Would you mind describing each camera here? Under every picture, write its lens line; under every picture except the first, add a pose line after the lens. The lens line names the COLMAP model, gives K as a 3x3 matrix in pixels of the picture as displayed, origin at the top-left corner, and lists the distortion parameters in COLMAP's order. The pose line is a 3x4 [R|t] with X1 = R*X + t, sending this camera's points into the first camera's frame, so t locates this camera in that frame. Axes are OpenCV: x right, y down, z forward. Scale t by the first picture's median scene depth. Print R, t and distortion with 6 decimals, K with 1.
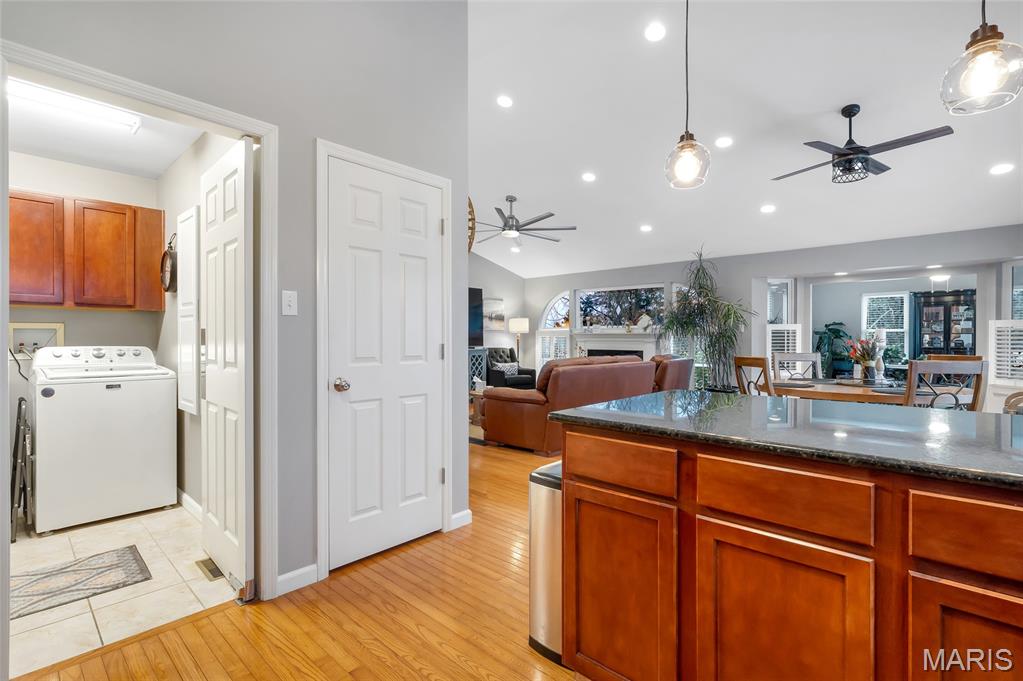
lens RADIAL K [[470.3, 0, 503.6], [0, 470.3, 340.9], [0, 0, 1]] dist [-0.013576, 0.002568]
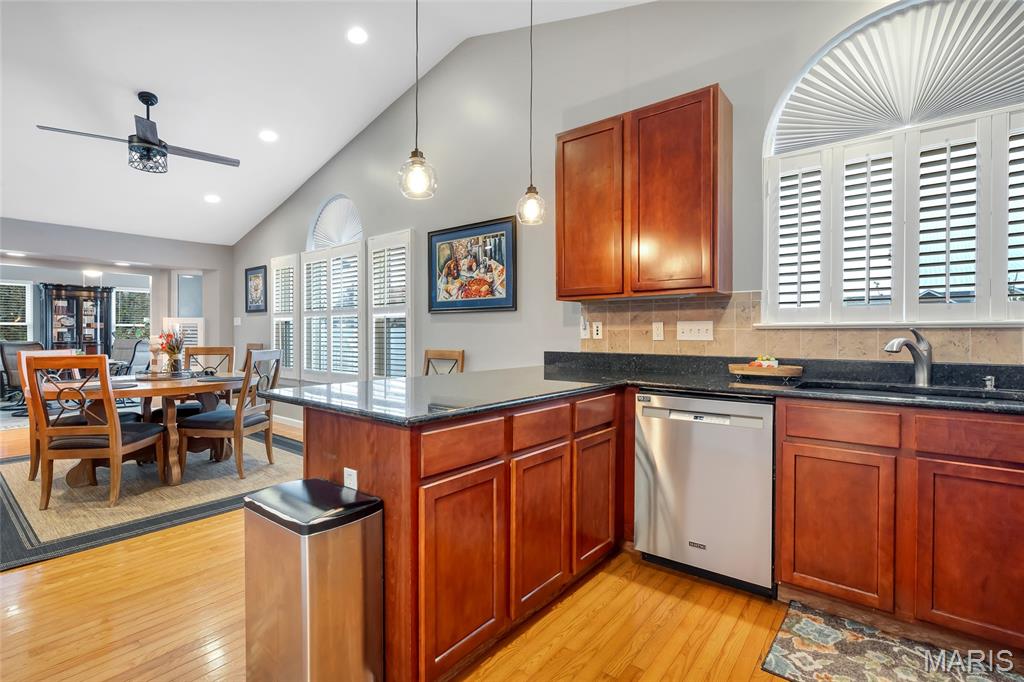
lens RADIAL K [[470.8, 0, 503.4], [0, 470.8, 338.1], [0, 0, 1]] dist [-0.013576, 0.002568]
pose [[-0.065714, -0.008548, 0.997802, -0.280549], [0.002618, 0.999958, 0.008739, 0.000468], [-0.997835, 0.003186, -0.065689, 0.323958]]
